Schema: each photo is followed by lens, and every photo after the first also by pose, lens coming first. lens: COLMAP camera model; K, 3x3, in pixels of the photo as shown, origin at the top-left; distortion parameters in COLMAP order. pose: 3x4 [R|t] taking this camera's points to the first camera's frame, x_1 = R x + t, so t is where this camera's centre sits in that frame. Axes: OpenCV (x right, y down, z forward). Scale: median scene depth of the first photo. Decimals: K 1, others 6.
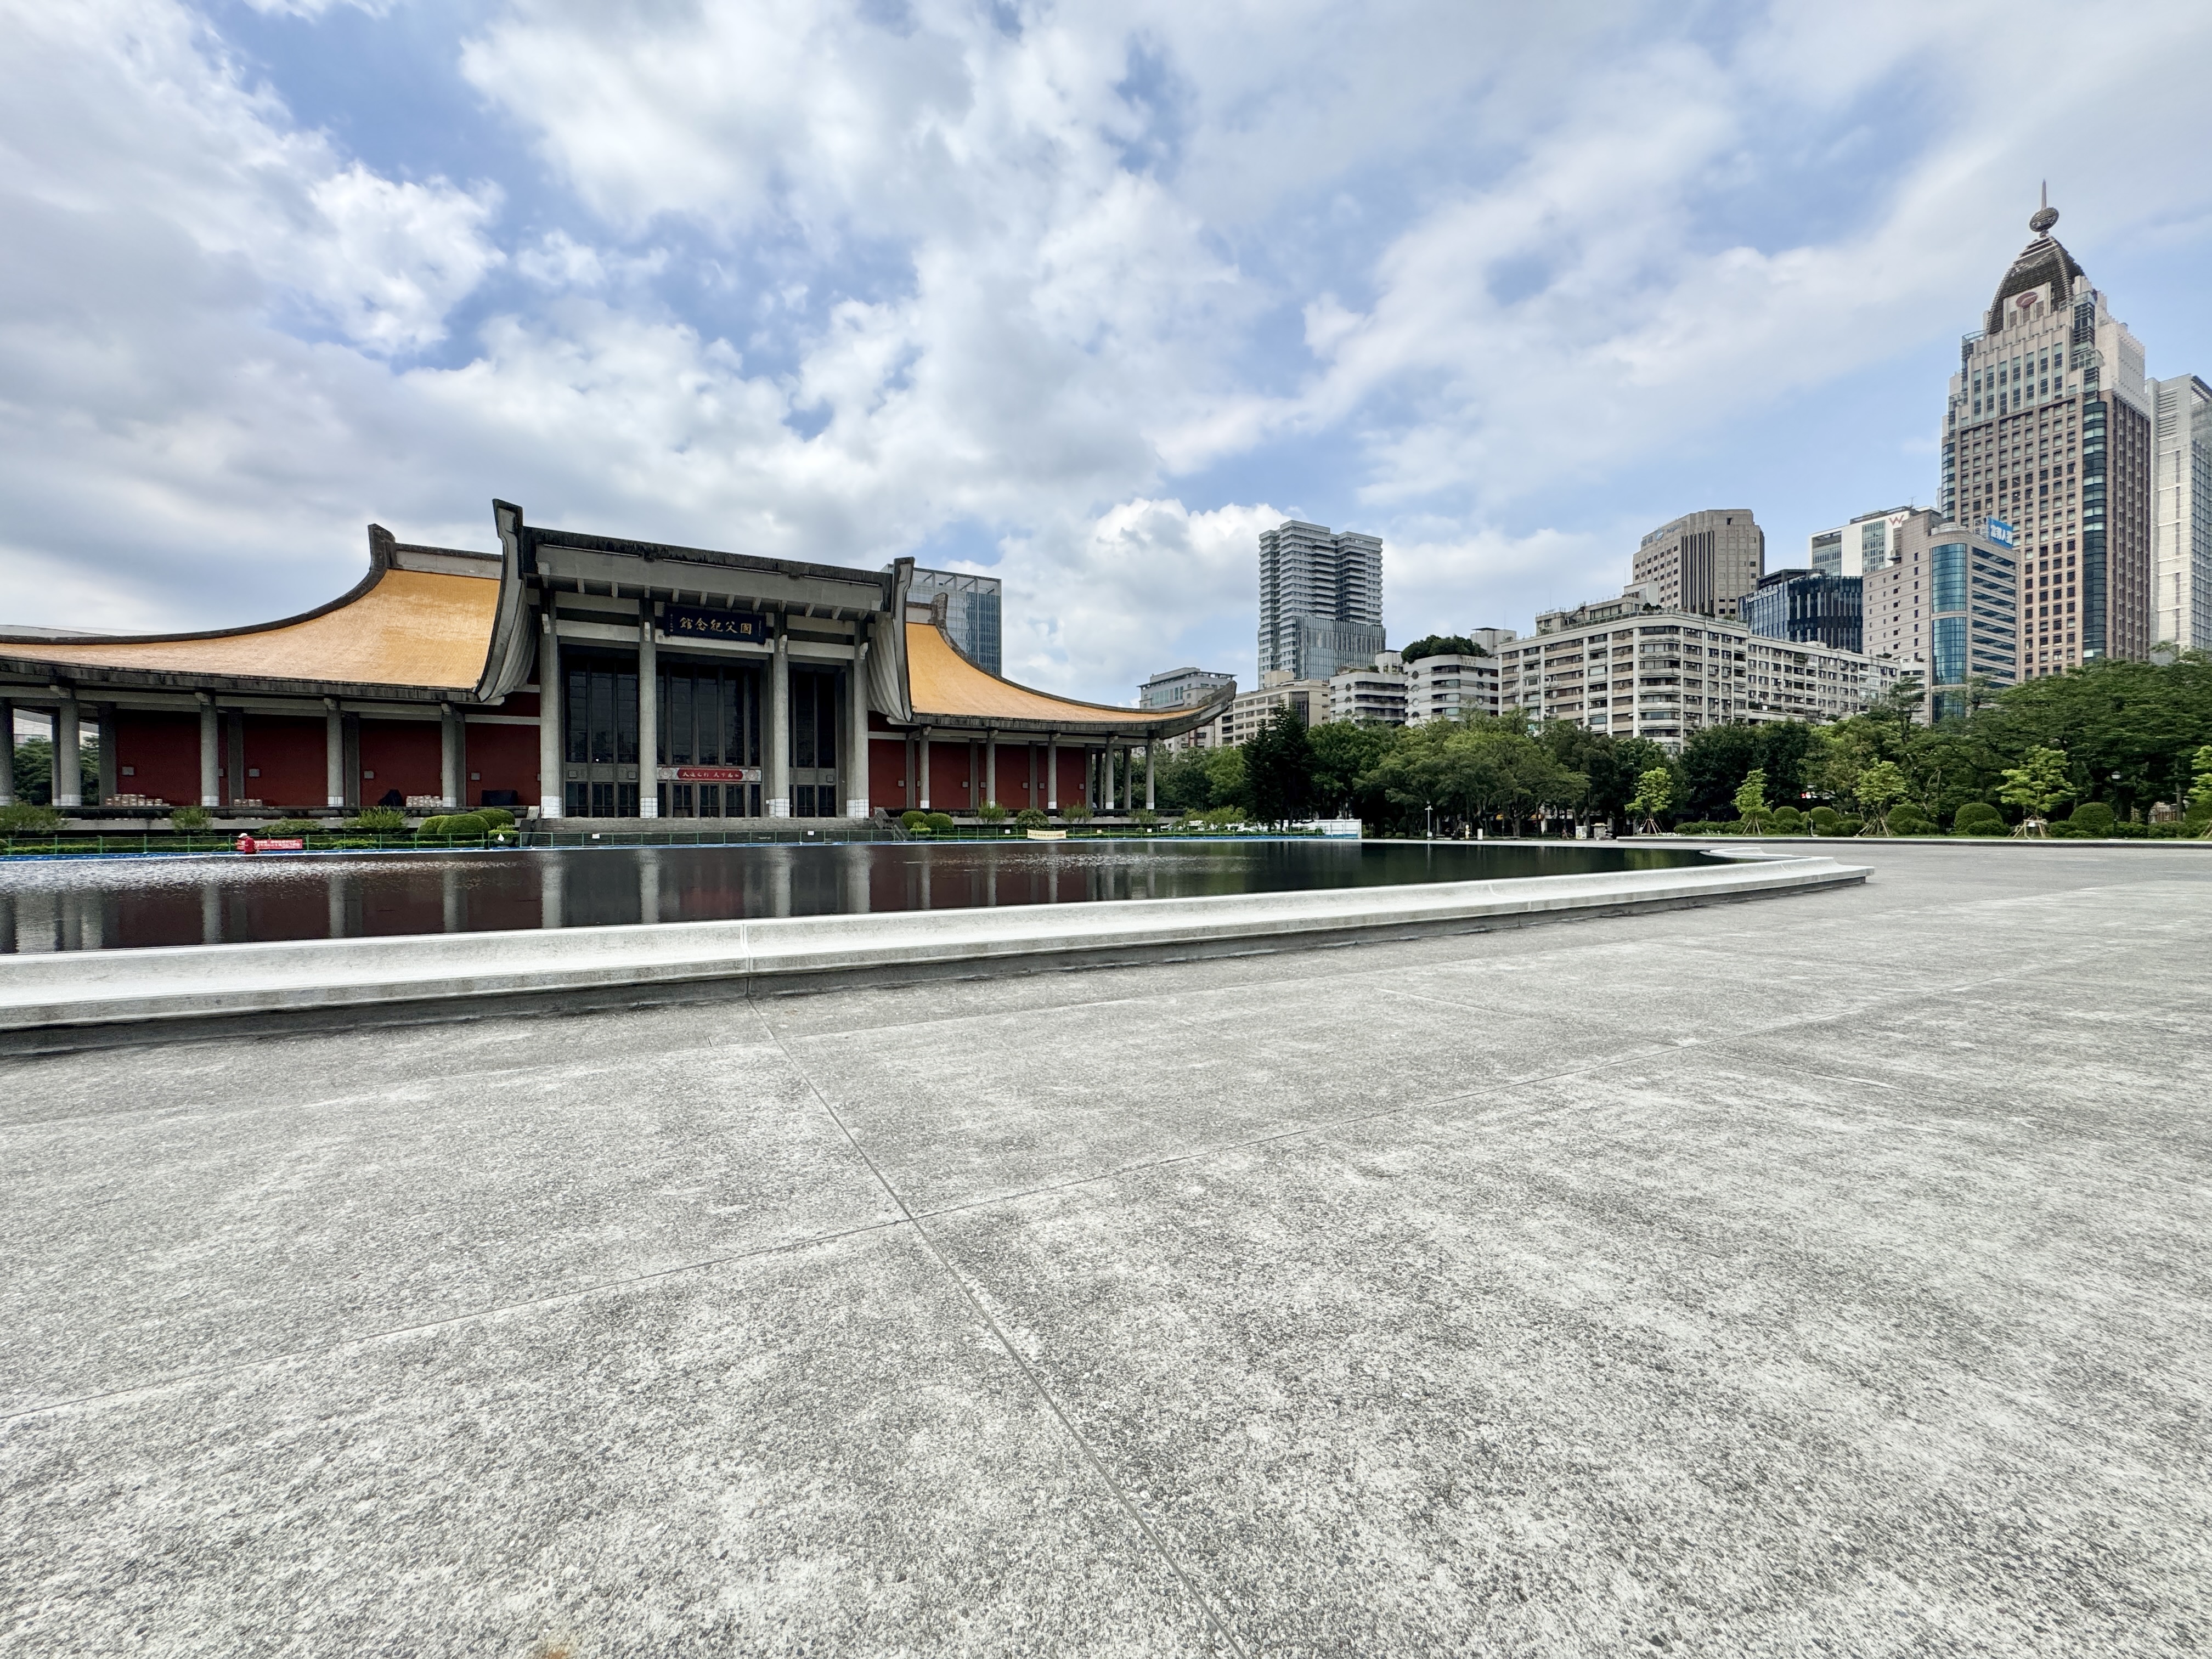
lens RADIAL K [[891.6, 0, 1105.7], [0, 891.6, 831.4], [0, 0, 1]] dist [-0.001282, -0.000095]
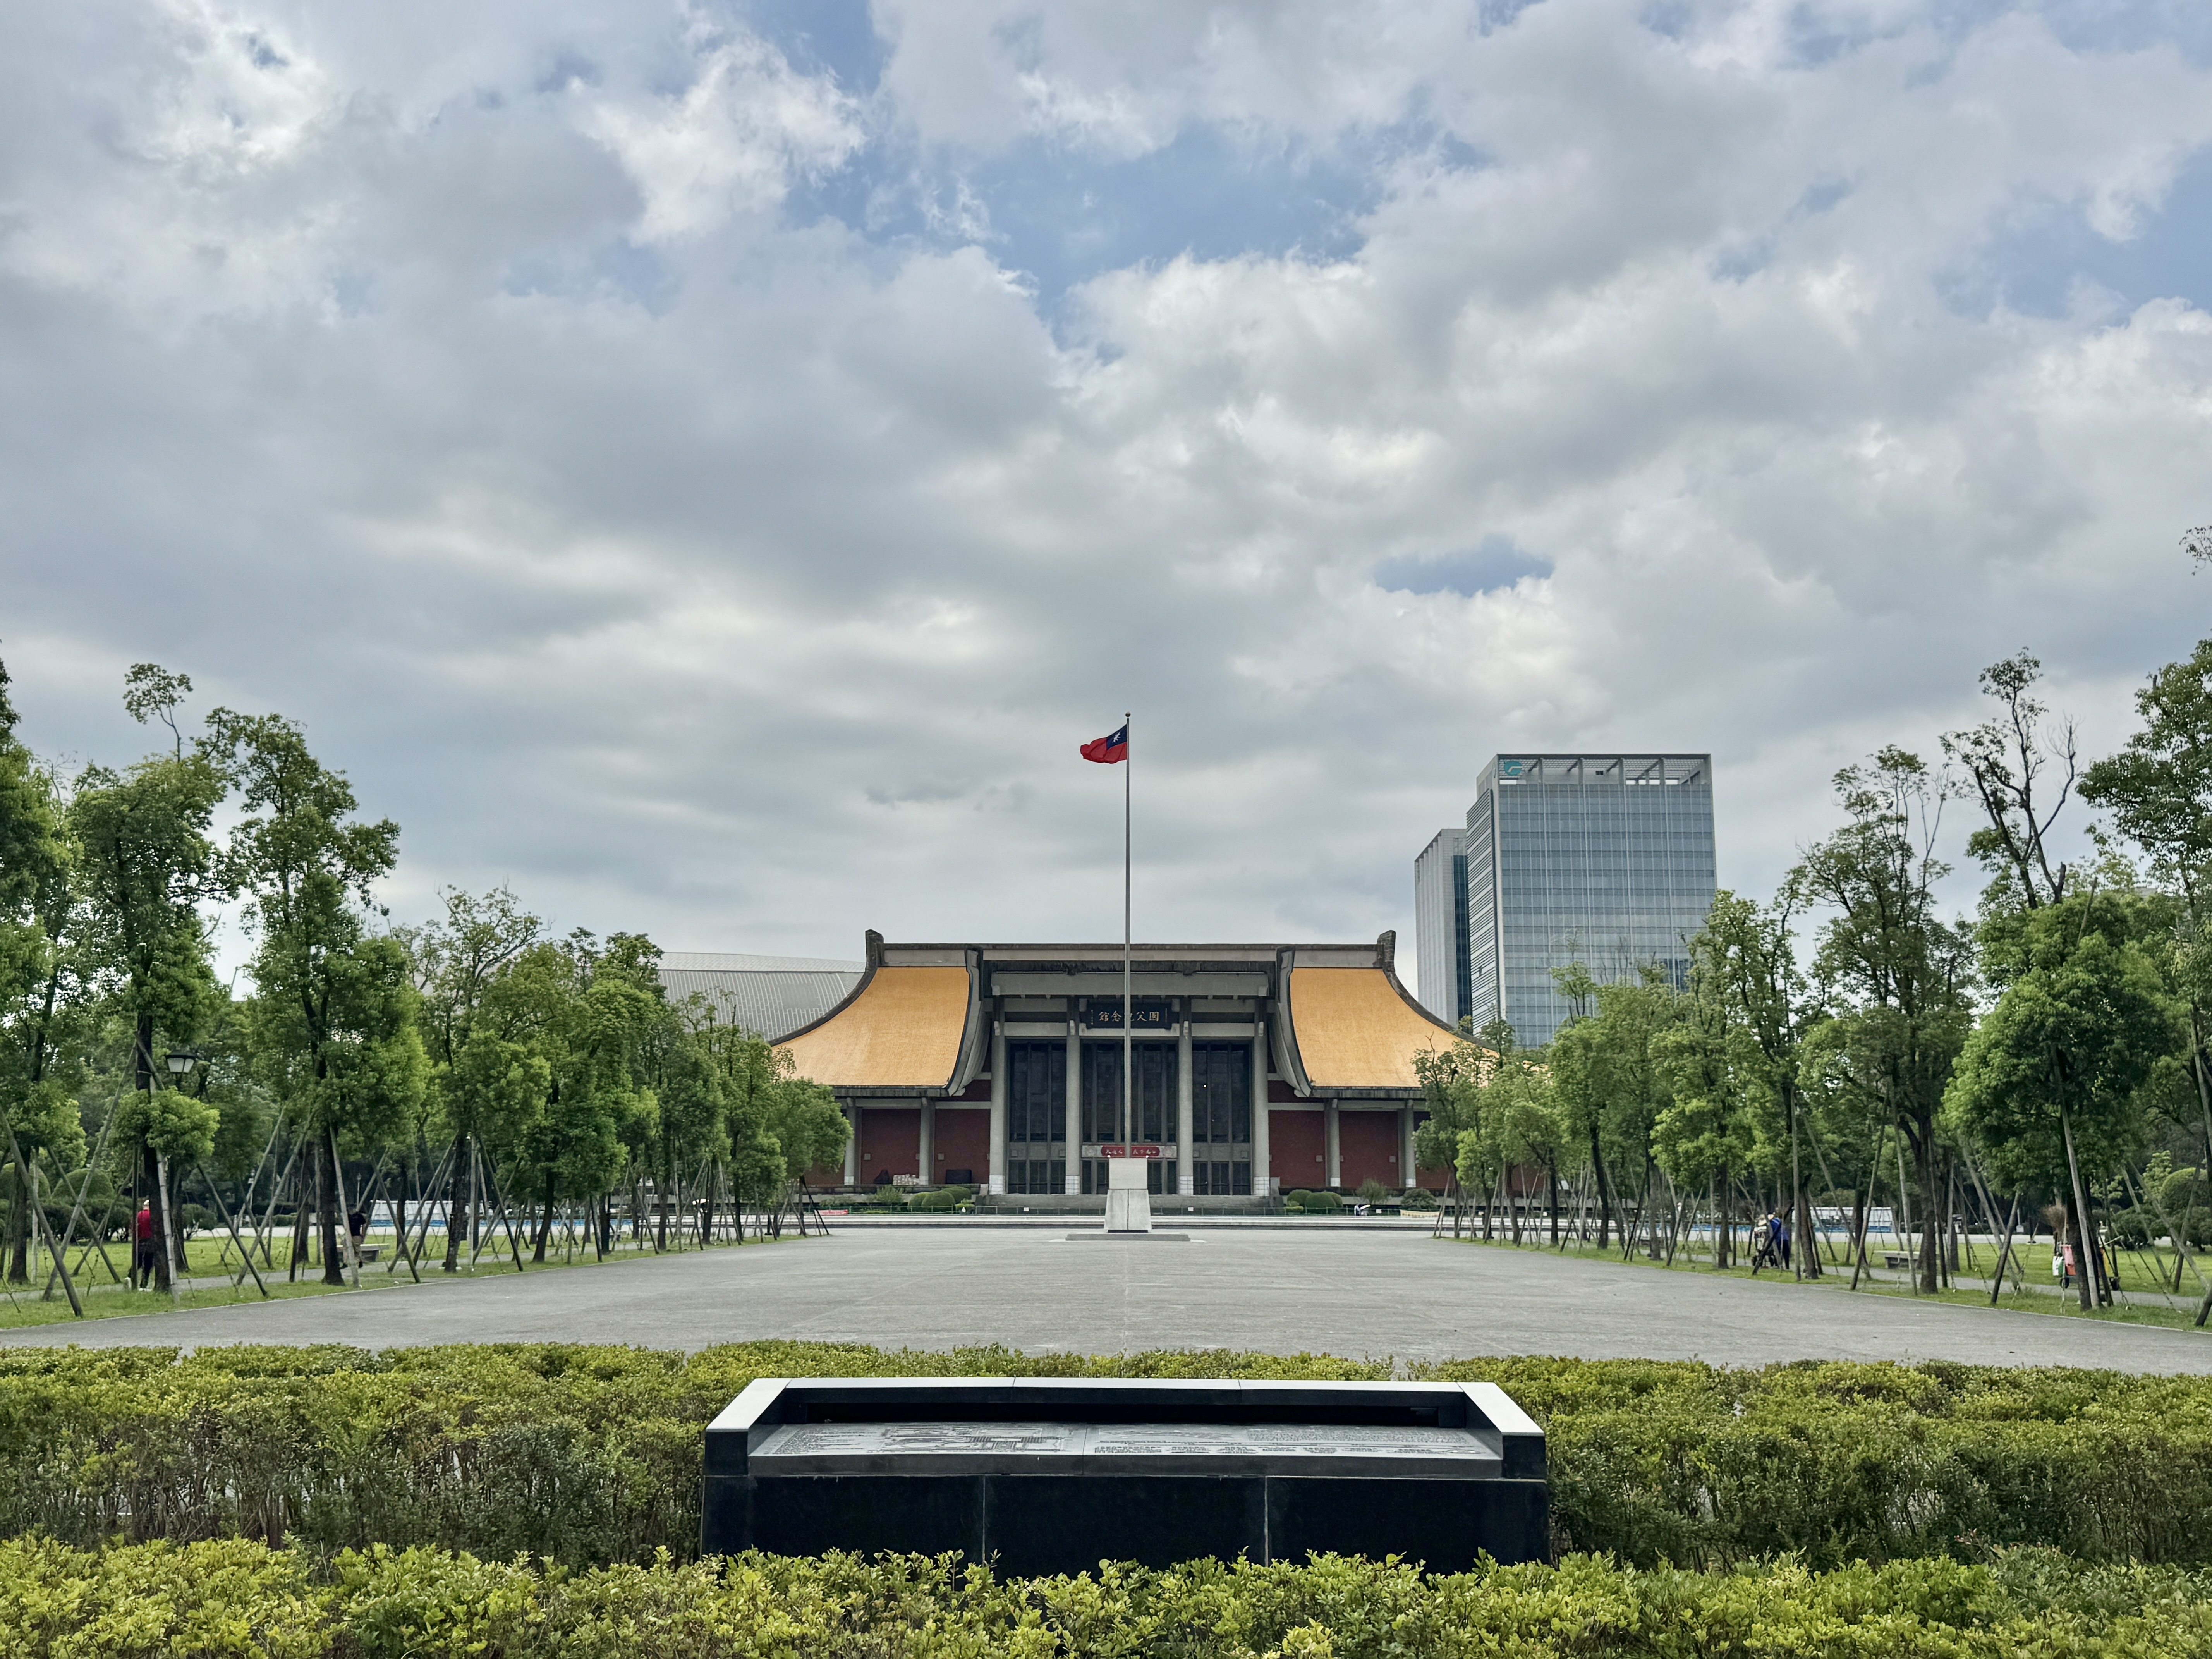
lens RADIAL K [[2061.0, 0, 1104.0], [0, 2061.0, 828.1], [0, 0, 1]] dist [0.108721, 0.000000]
pose [[0.874138, -0.080343, -0.478986, 0.752860], [-0.012420, 0.982202, -0.187416, 0.017972], [0.485519, 0.169777, 0.857582, -1.202517]]
